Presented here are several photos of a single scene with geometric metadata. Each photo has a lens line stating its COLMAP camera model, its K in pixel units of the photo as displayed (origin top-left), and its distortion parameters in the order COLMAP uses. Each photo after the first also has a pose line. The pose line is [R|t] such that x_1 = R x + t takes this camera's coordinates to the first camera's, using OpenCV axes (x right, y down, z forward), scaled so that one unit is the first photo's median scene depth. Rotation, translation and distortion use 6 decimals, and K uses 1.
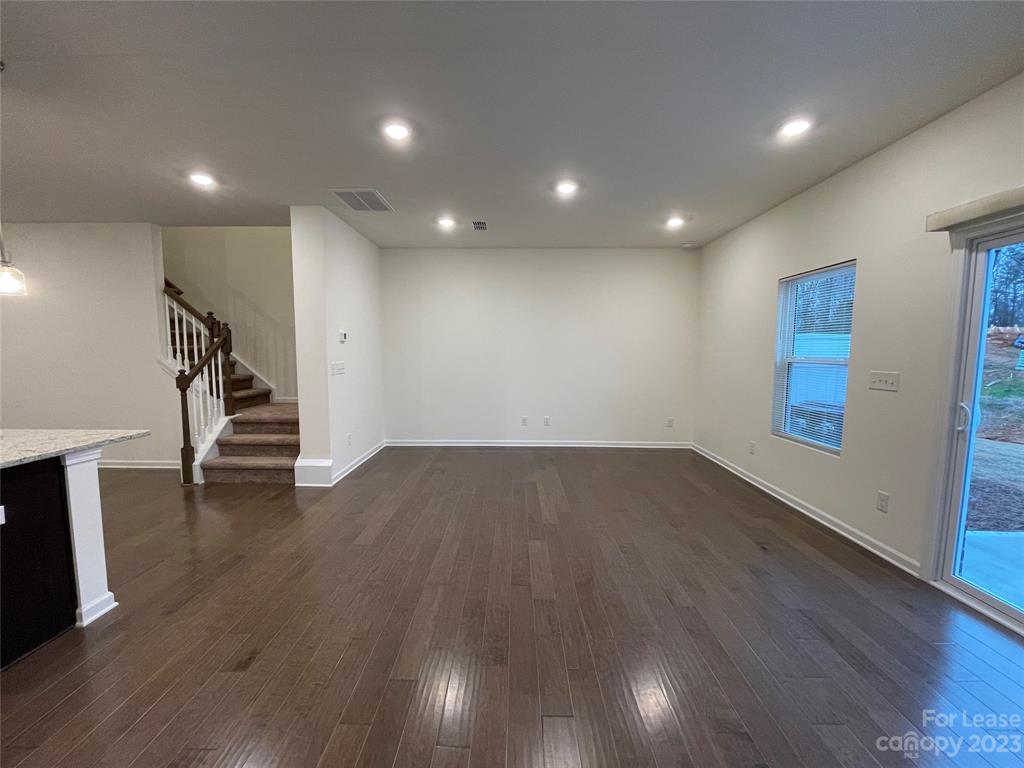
lens RADIAL K [[409.9, 0, 509.8], [0, 409.9, 385.3], [0, 0, 1]] dist [-0.002338, -0.000565]
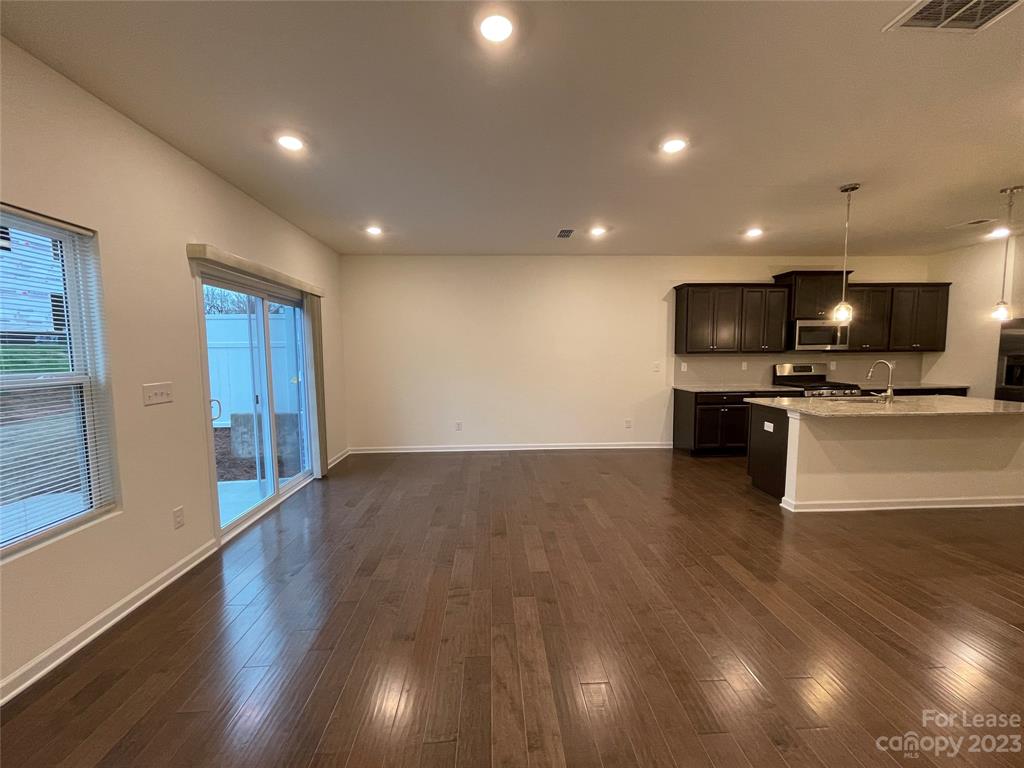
lens RADIAL K [[415.0, 0, 509.7], [0, 415.0, 383.1], [0, 0, 1]] dist [0.000154, -0.000958]
pose [[-0.997841, 0.010873, -0.064767, 0.134634], [0.000241, 0.986798, 0.161958, -0.121834], [0.065673, 0.161593, -0.984670, 1.309716]]
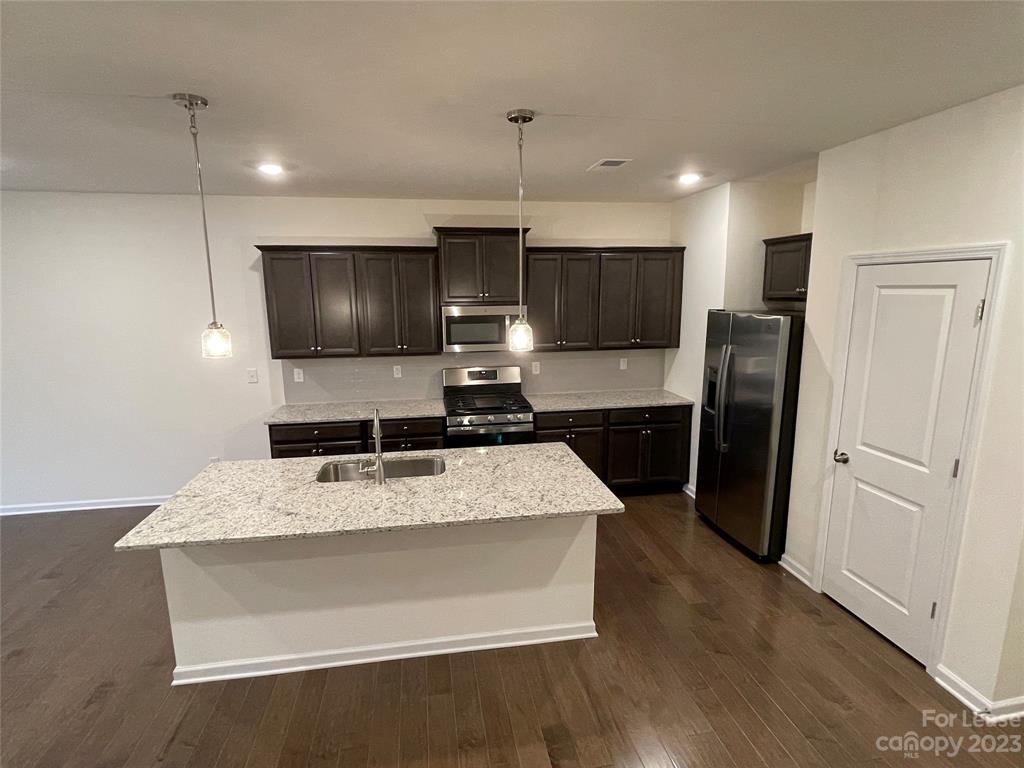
lens RADIAL K [[525.6, 0, 512.0], [0, 525.6, 384.0], [0, 0, 1]] dist [-0.001708, -0.000396]
pose [[-0.982110, 0.037316, -0.184573, -0.819709], [-0.013027, 0.964358, 0.264282, -0.239877], [0.187856, 0.261958, -0.946619, 1.118323]]
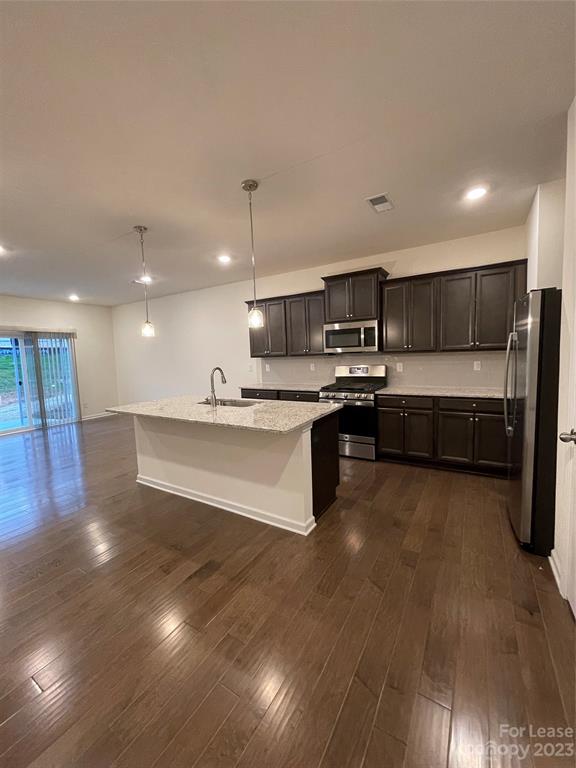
lens RADIAL K [[311.2, 0, 286.6], [0, 311.2, 378.8], [0, 0, 1]] dist [0.000154, -0.000958]
pose [[-0.861698, -0.015062, 0.507197, -1.315430], [0.077662, 0.983868, 0.161161, -0.104403], [-0.501442, 0.178262, -0.846628, 1.008888]]
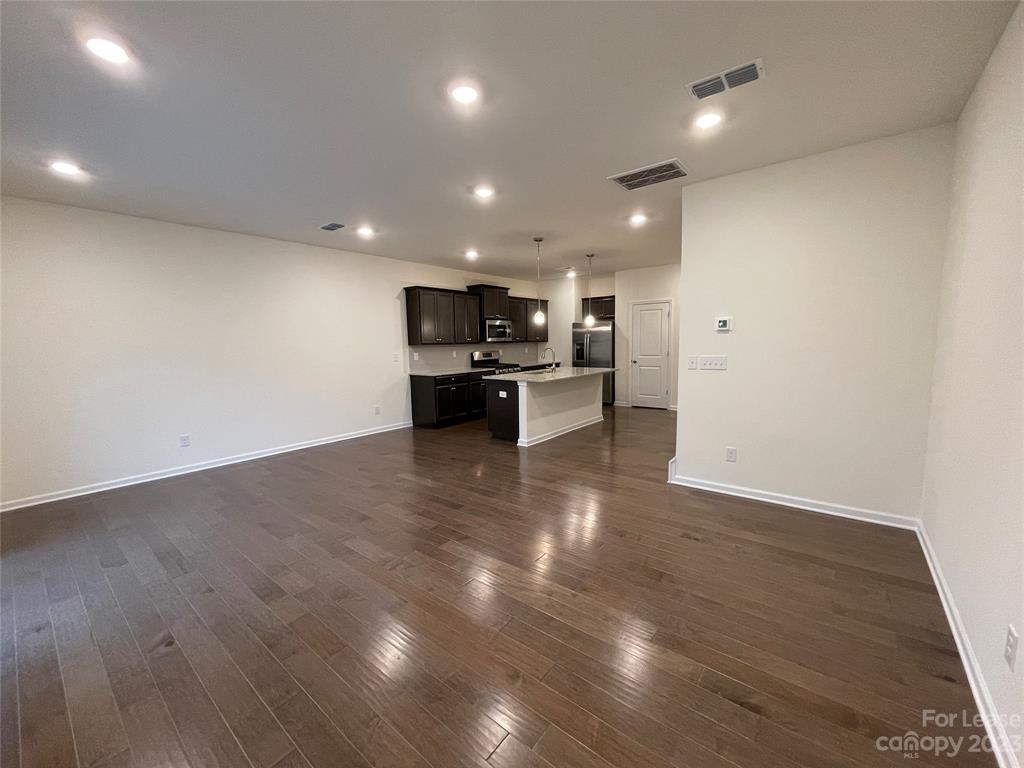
lens RADIAL K [[409.9, 0, 509.8], [0, 409.9, 385.3], [0, 0, 1]] dist [-0.002338, -0.000565]
pose [[-0.616111, 0.096161, -0.781768, 0.532617], [-0.050029, 0.985738, 0.160678, -0.117269], [0.786069, 0.138107, -0.602513, 1.258335]]
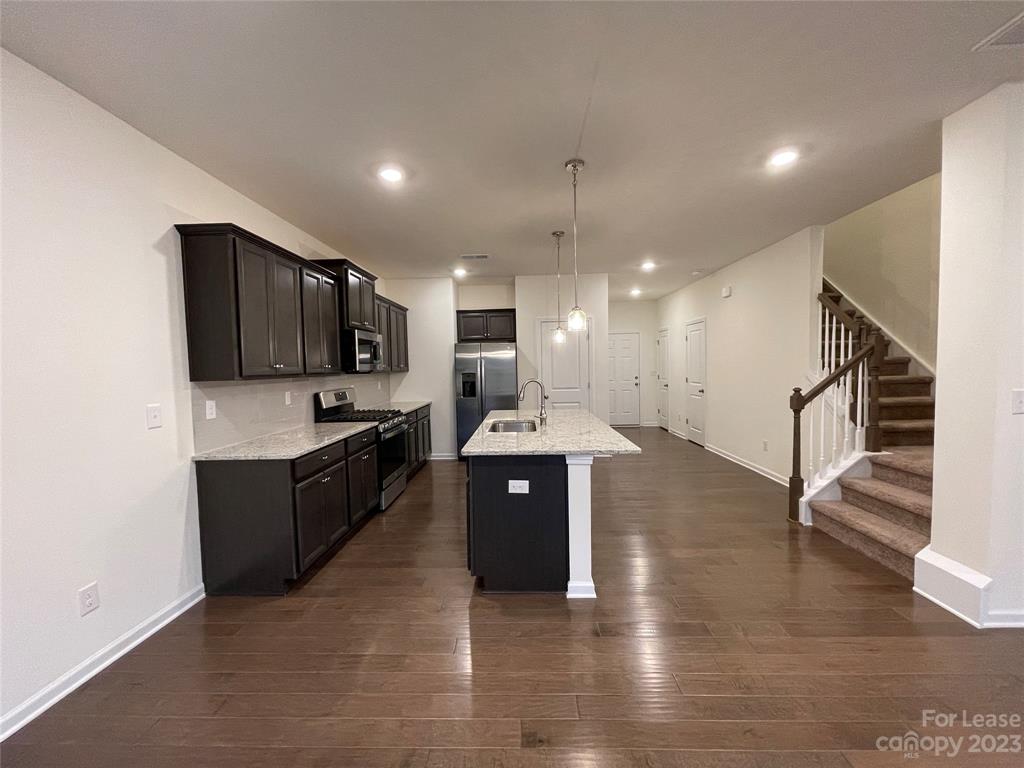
lens RADIAL K [[409.9, 0, 509.8], [0, 409.9, 385.3], [0, 0, 1]] dist [-0.002338, -0.000565]
pose [[-0.019370, 0.044913, -0.998803, 0.074070], [-0.065066, 0.996816, 0.046086, -0.042654], [0.997693, 0.065881, -0.016386, 0.397879]]
